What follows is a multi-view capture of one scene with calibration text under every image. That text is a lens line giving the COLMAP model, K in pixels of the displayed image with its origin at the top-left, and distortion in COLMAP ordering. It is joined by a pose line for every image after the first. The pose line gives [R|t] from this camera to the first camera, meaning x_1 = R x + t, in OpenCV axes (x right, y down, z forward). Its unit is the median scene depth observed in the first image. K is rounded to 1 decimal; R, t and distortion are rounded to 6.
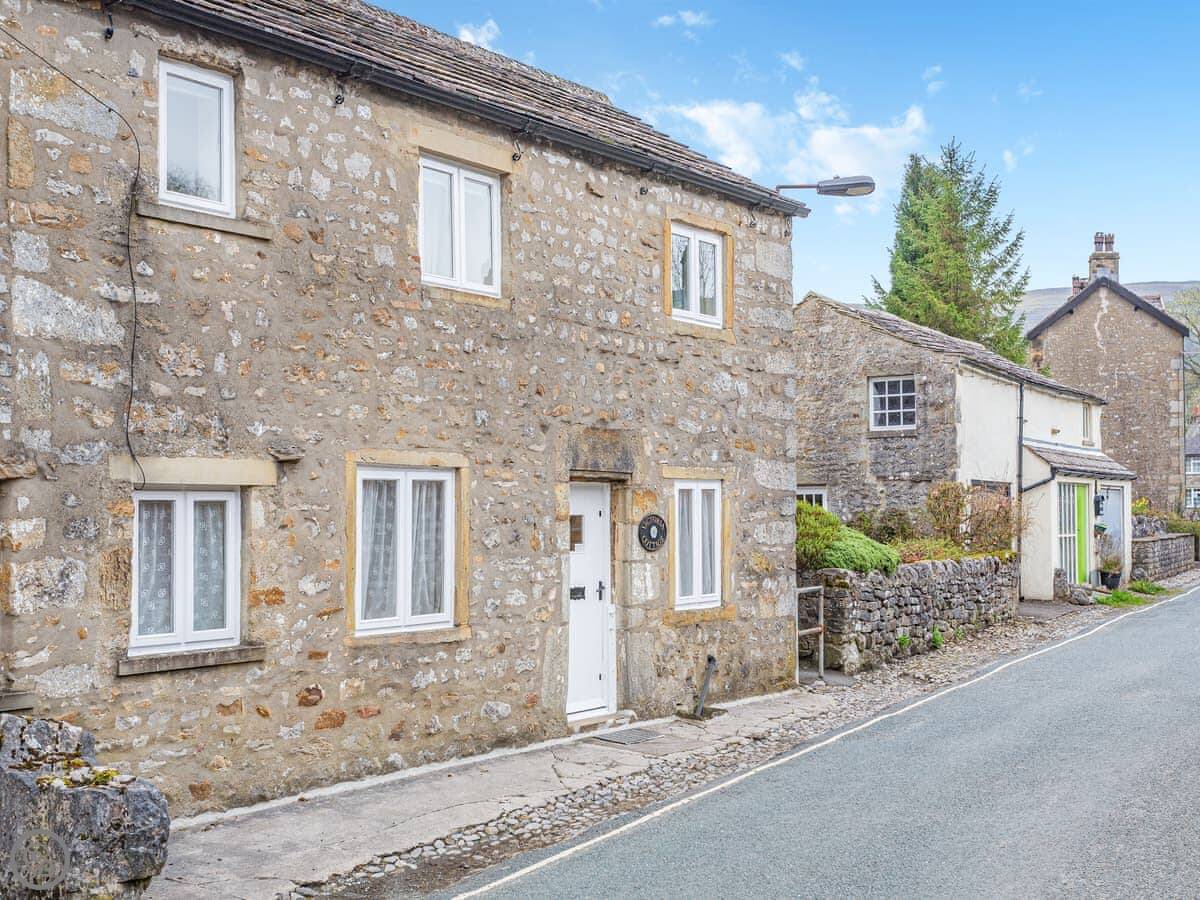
lens RADIAL K [[1959.9, 0, 600.0], [0, 1959.9, 450.0], [0, 0, 1]] dist [0.022068, 0.023787]
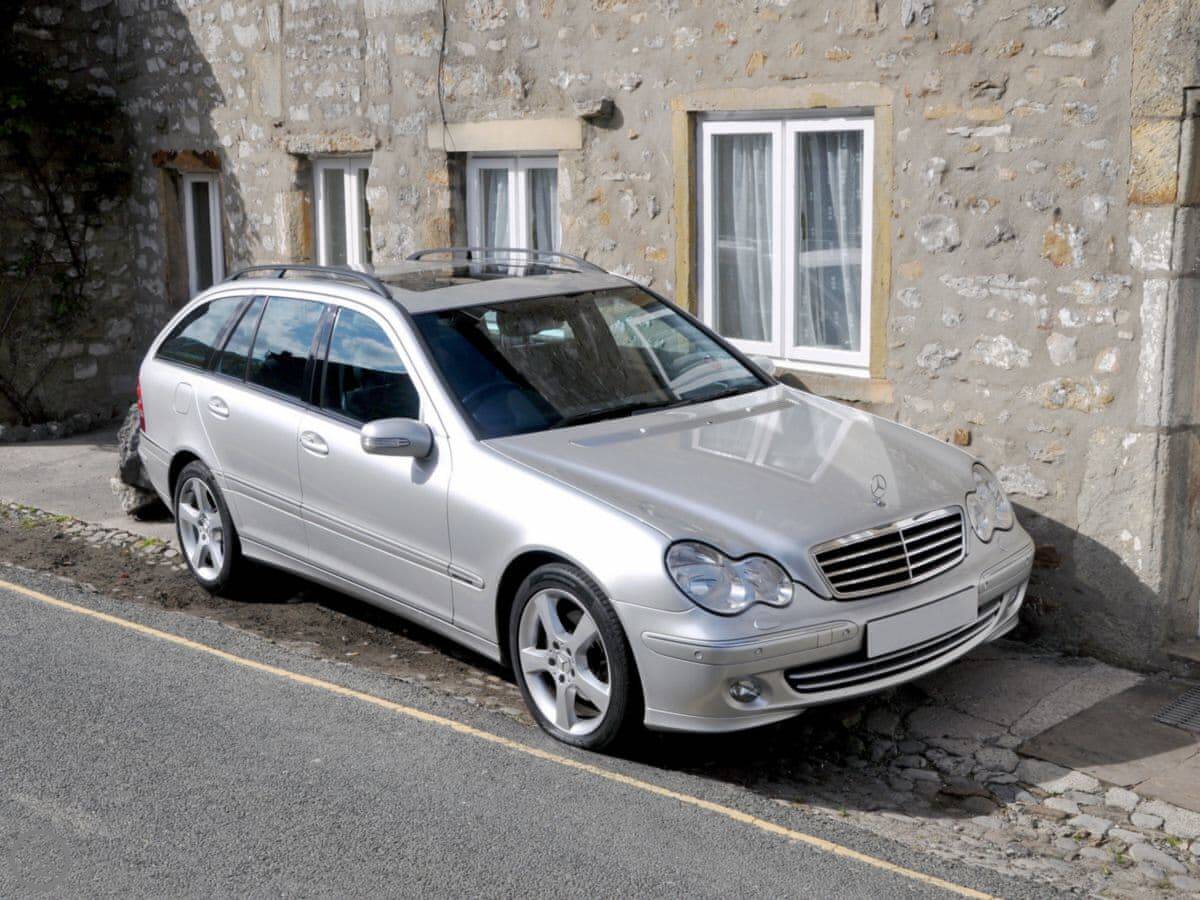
lens RADIAL K [[1476.6, 0, 600.0], [0, 1476.6, 450.0], [0, 0, 1]] dist [-0.003662, 0.108206]
pose [[-0.292858, 0.181975, -0.938680, 0.367522], [0.035308, 0.983111, 0.179573, 0.026667], [0.955504, 0.019446, -0.294337, 1.022478]]
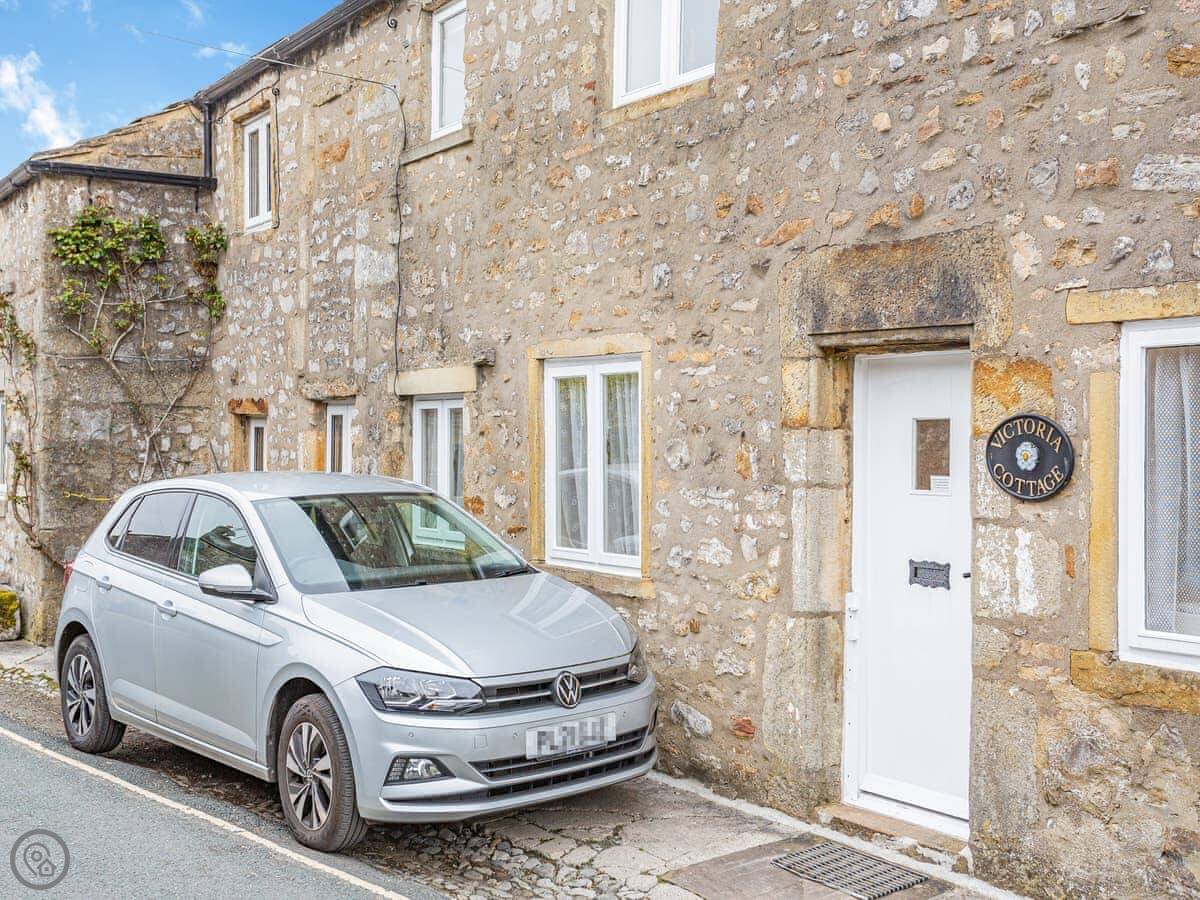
lens RADIAL K [[1476.6, 0, 600.0], [0, 1476.6, 450.0], [0, 0, 1]] dist [-0.003662, 0.108206]
pose [[-0.445595, 0.001638, -0.895233, 0.396926], [0.017931, 0.999814, -0.007095, 0.046052], [0.895055, -0.019214, -0.445542, 1.186469]]
